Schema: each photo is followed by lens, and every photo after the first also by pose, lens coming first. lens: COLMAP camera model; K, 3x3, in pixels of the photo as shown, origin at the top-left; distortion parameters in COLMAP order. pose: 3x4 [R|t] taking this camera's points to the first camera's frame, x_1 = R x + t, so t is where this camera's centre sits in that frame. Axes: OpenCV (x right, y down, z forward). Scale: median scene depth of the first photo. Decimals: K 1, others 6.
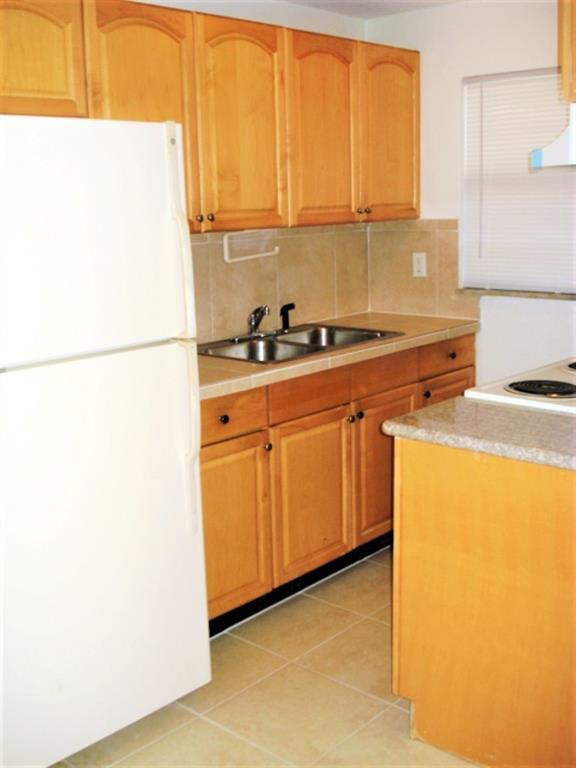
lens RADIAL K [[892.4, 0, 288.9], [0, 892.4, 383.7], [0, 0, 1]] dist [-0.074433, 0.000000]
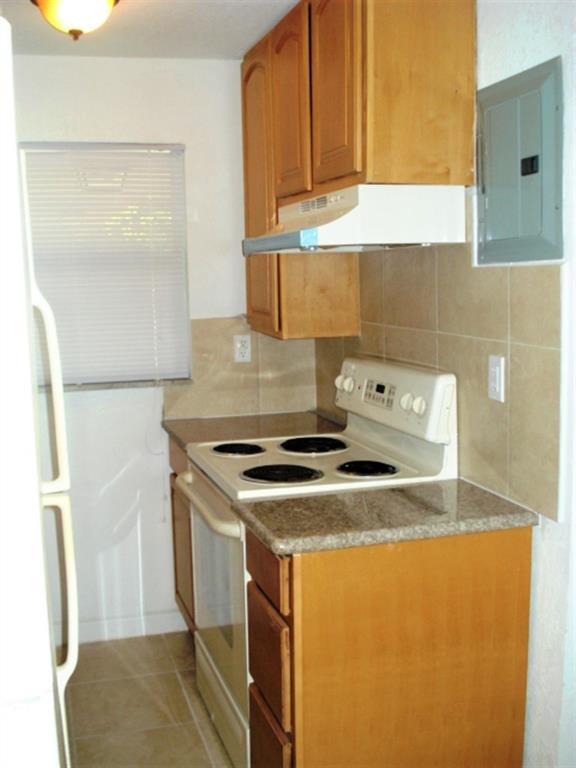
lens RADIAL K [[892.4, 0, 287.7], [0, 892.4, 383.4], [0, 0, 1]] dist [-0.074433, 0.000000]
pose [[0.517653, -0.104976, 0.849126, -0.604193], [0.176194, 0.984252, 0.014268, -0.116399], [-0.837252, 0.142225, 0.527997, 0.581405]]
